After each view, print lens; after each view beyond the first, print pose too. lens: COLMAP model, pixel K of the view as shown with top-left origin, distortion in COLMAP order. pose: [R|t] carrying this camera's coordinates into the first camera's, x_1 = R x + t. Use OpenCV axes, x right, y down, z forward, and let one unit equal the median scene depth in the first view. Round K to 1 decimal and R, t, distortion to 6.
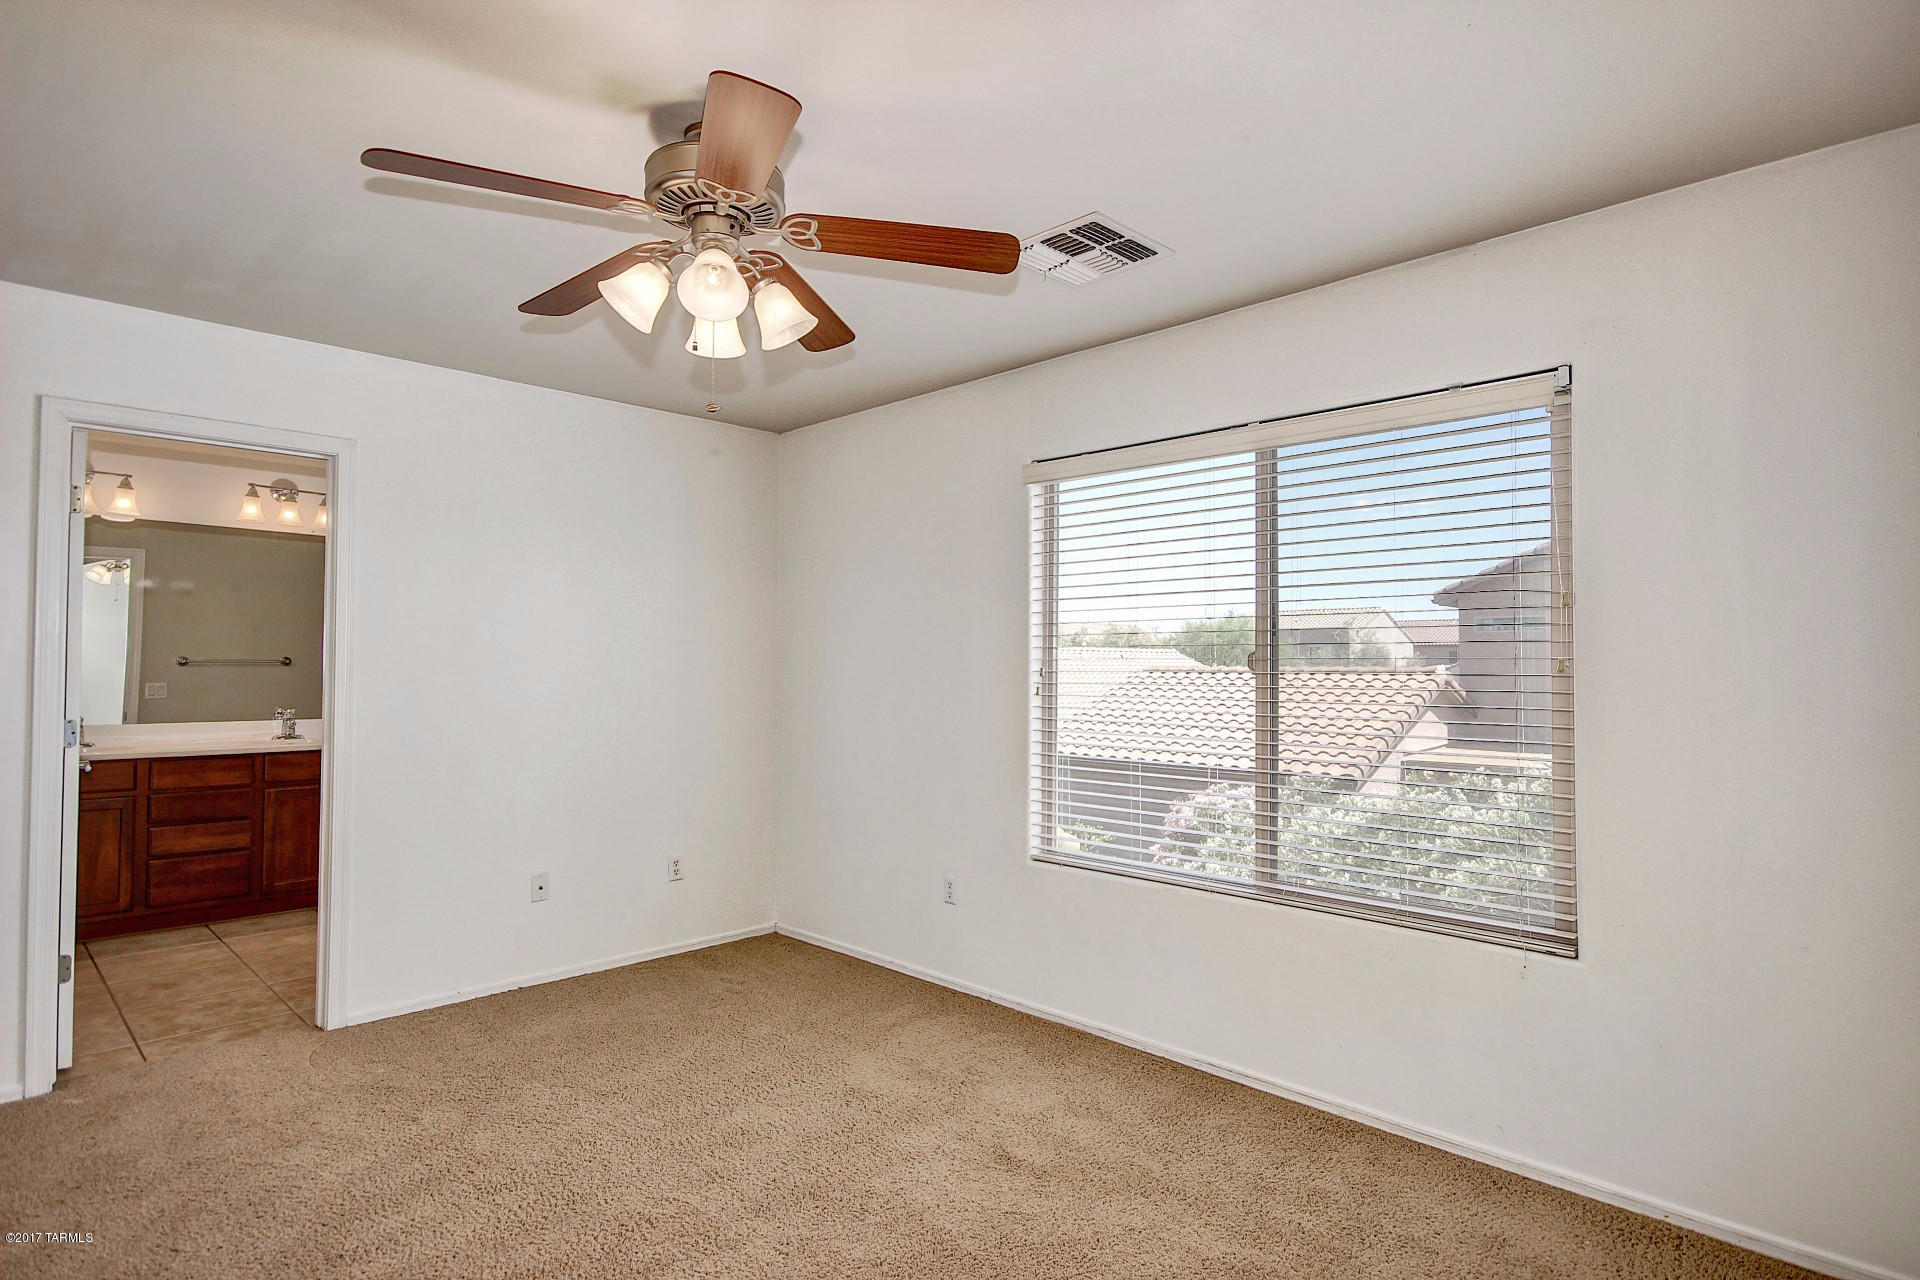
lens RADIAL K [[1019.2, 0, 965.1], [0, 1019.2, 642.9], [0, 0, 1]] dist [-0.012889, -0.001388]
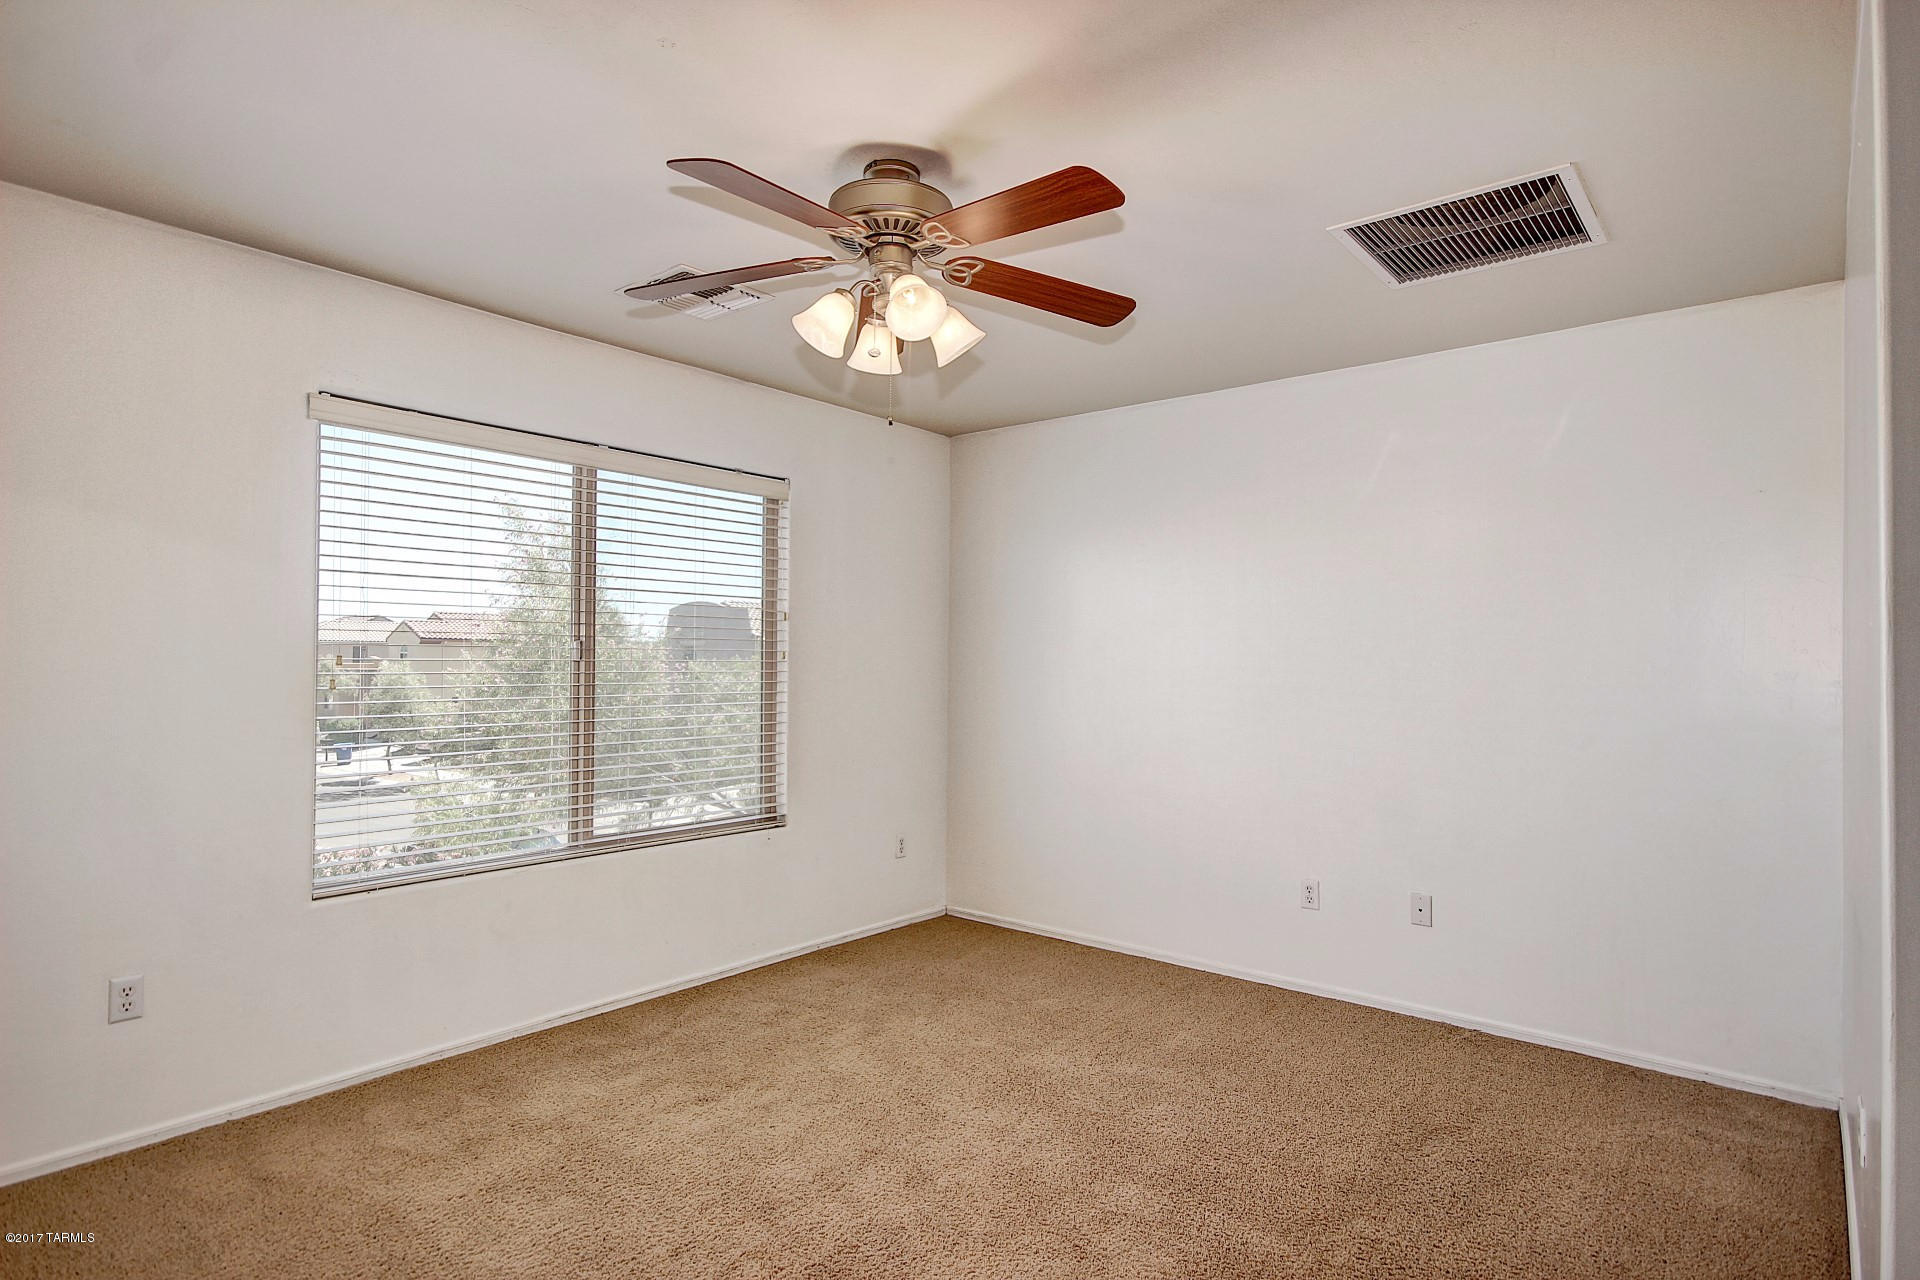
lens RADIAL K [[1019.2, 0, 970.1], [0, 1019.2, 638.0], [0, 0, 1]] dist [-0.012889, -0.001388]
pose [[-0.105553, 0.010808, 0.994355, -0.916305], [-0.033024, 0.999351, -0.014368, 0.006009], [-0.993865, -0.034354, -0.105128, 0.699133]]
